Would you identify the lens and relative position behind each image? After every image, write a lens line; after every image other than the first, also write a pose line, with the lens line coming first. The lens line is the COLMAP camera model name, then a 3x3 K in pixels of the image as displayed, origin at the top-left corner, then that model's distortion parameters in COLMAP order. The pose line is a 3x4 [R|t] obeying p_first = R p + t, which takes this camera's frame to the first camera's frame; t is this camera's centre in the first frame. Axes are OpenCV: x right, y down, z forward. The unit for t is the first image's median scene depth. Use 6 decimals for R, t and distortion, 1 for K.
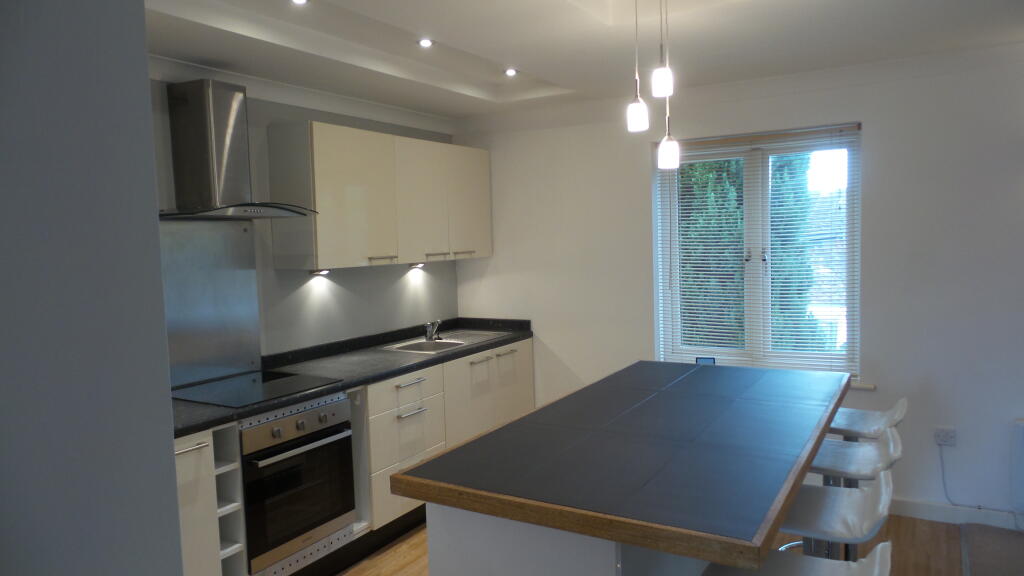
lens RADIAL K [[717.8, 0, 512.0], [0, 717.8, 288.0], [0, 0, 1]] dist [0.001837, -0.000153]
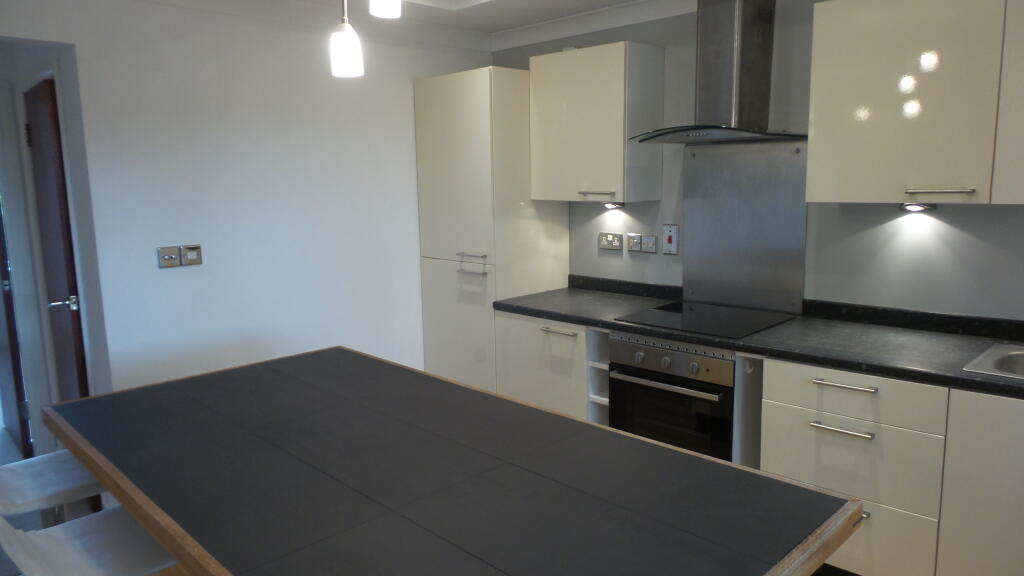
lens RADIAL K [[717.8, 0, 512.0], [0, 717.8, 288.0], [0, 0, 1]] dist [0.001837, -0.000153]
pose [[-0.268901, 0.184924, -0.945249, 0.533407], [-0.034624, 0.978906, 0.201358, -0.076221], [0.962545, 0.086874, -0.256826, 0.845672]]
